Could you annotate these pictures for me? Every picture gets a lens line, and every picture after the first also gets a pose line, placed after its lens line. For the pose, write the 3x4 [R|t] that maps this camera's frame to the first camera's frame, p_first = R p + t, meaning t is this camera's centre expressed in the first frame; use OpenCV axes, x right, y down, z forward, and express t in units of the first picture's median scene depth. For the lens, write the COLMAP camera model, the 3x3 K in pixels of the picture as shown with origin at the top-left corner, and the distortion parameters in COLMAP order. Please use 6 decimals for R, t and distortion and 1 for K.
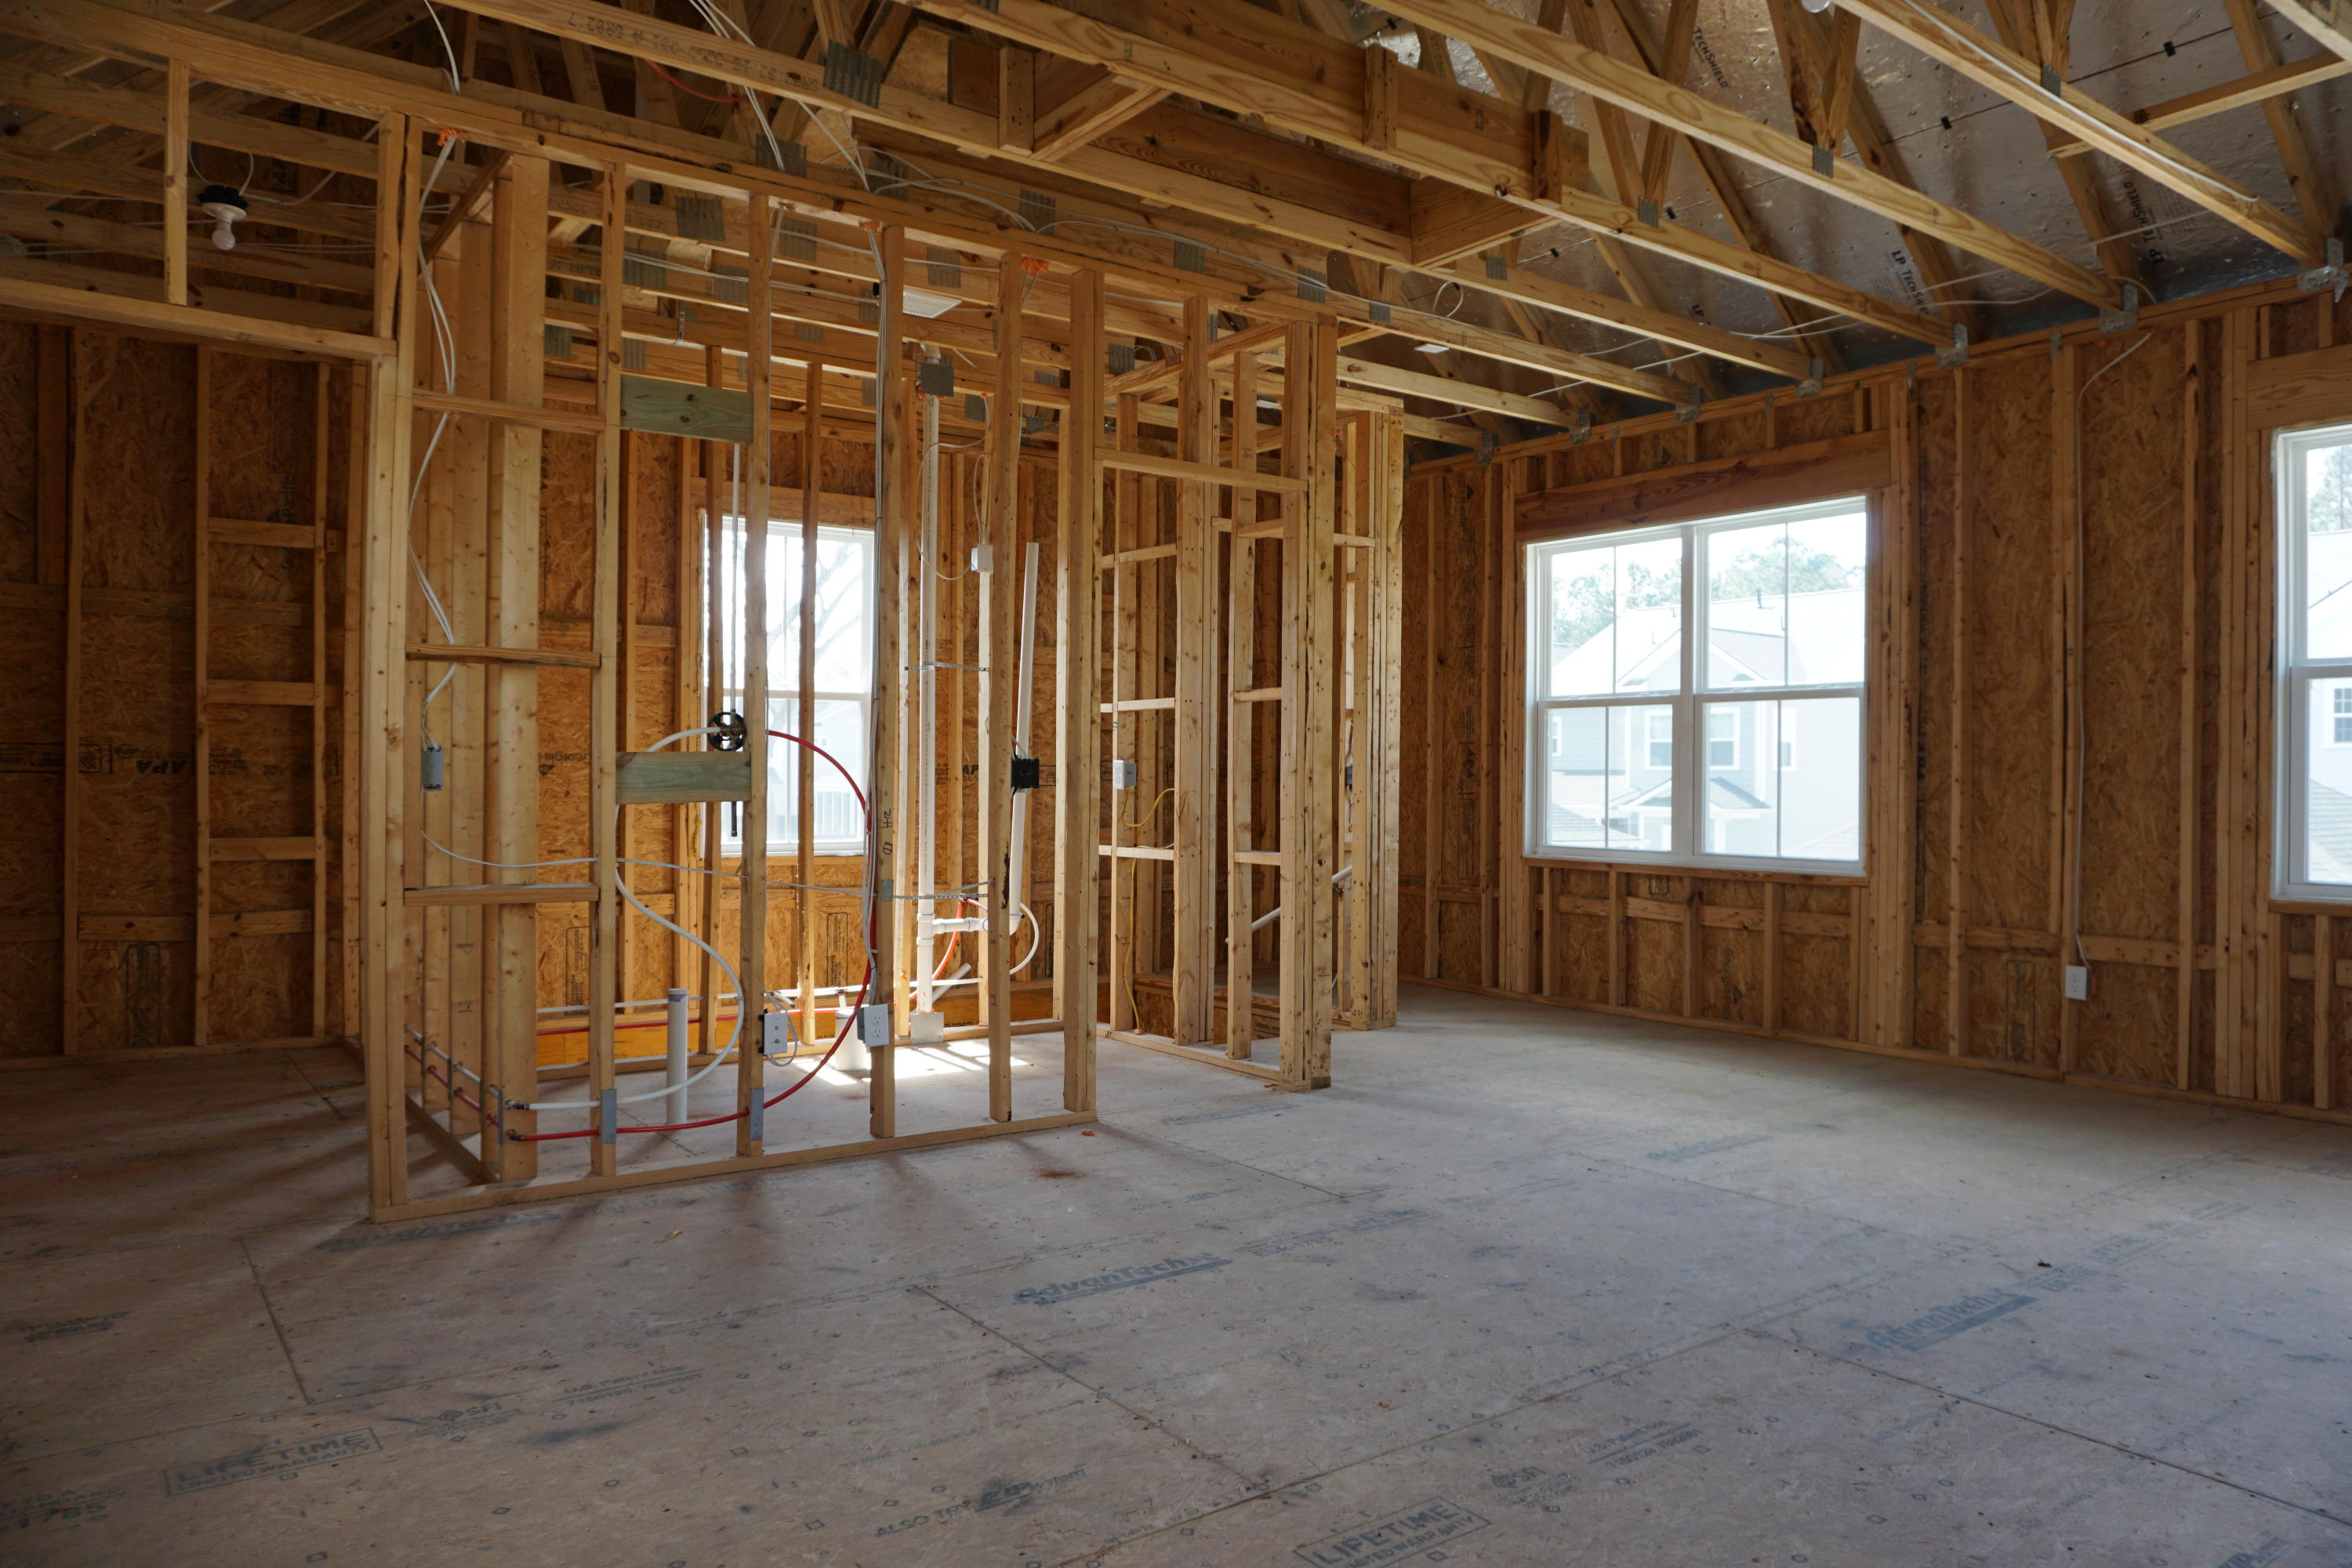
lens RADIAL K [[1569.3, 0, 1183.1], [0, 1569.3, 771.6], [0, 0, 1]] dist [-0.003085, 0.005387]
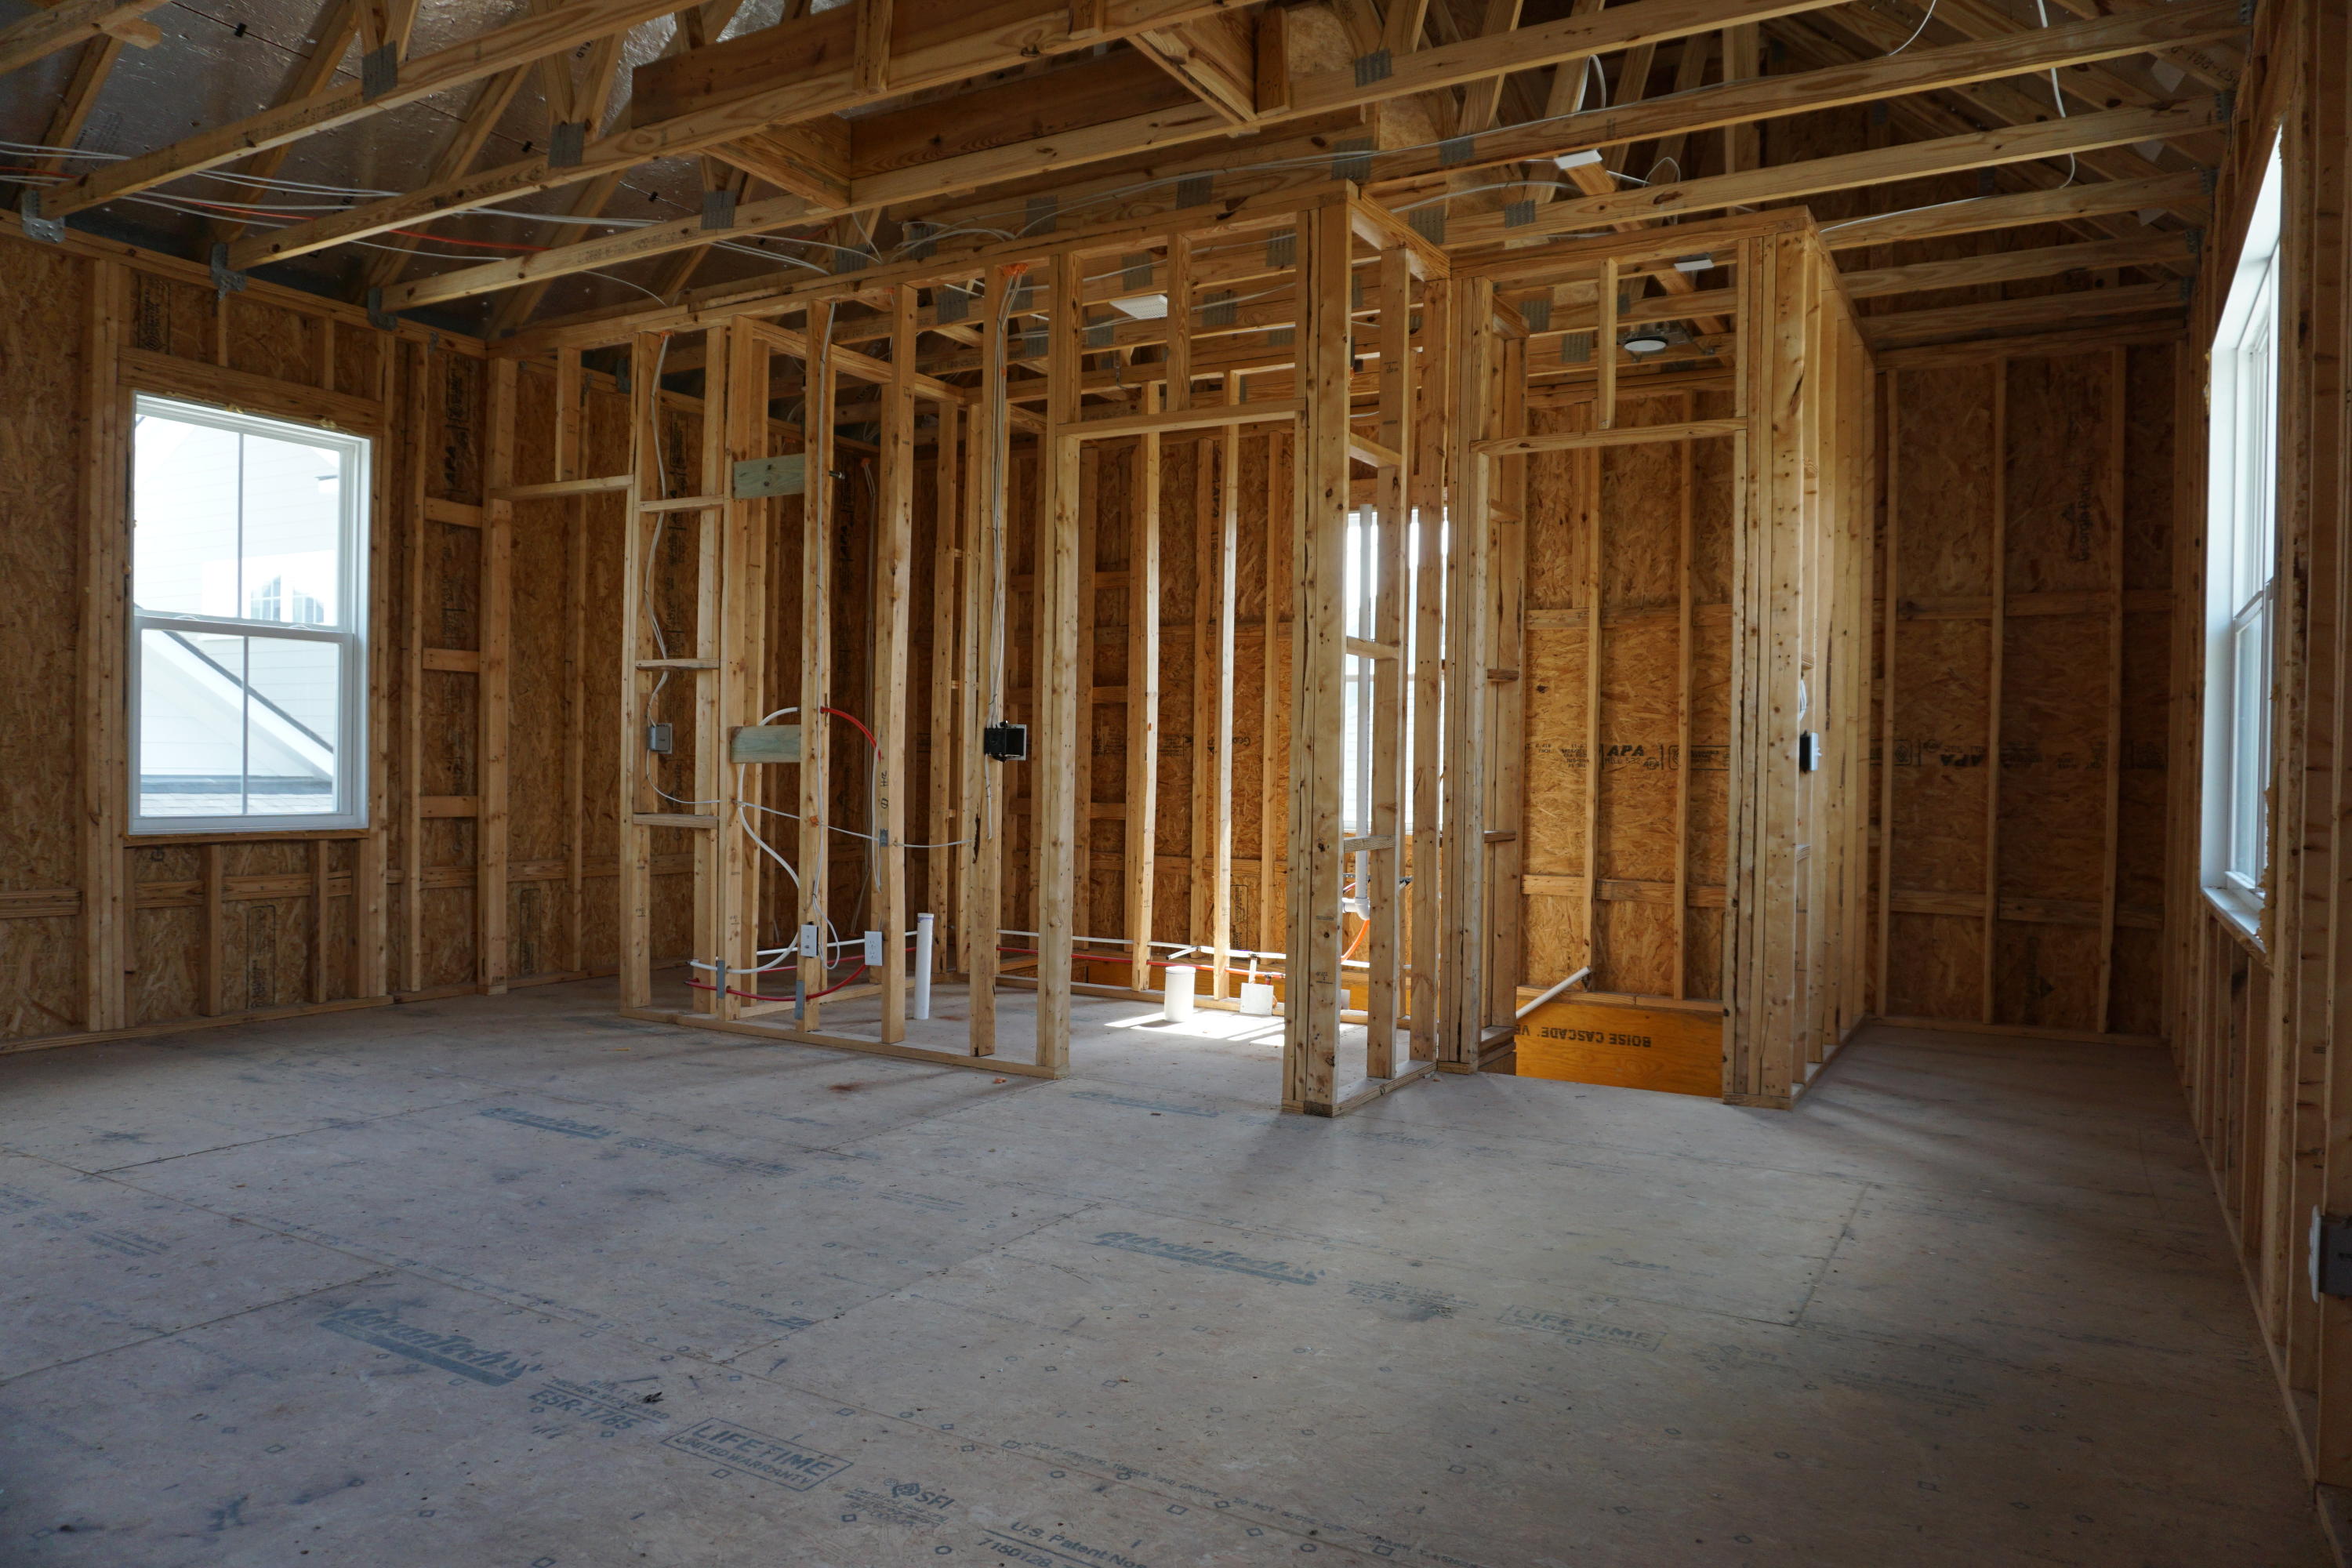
lens RADIAL K [[1569.3, 0, 1177.6], [0, 1569.3, 789.1], [0, 0, 1]] dist [-0.003085, 0.005387]
pose [[0.381441, 0.023560, -0.924093, 1.429285], [-0.013055, 0.999713, 0.020099, 0.016754], [0.924301, 0.004397, 0.381639, 1.038123]]
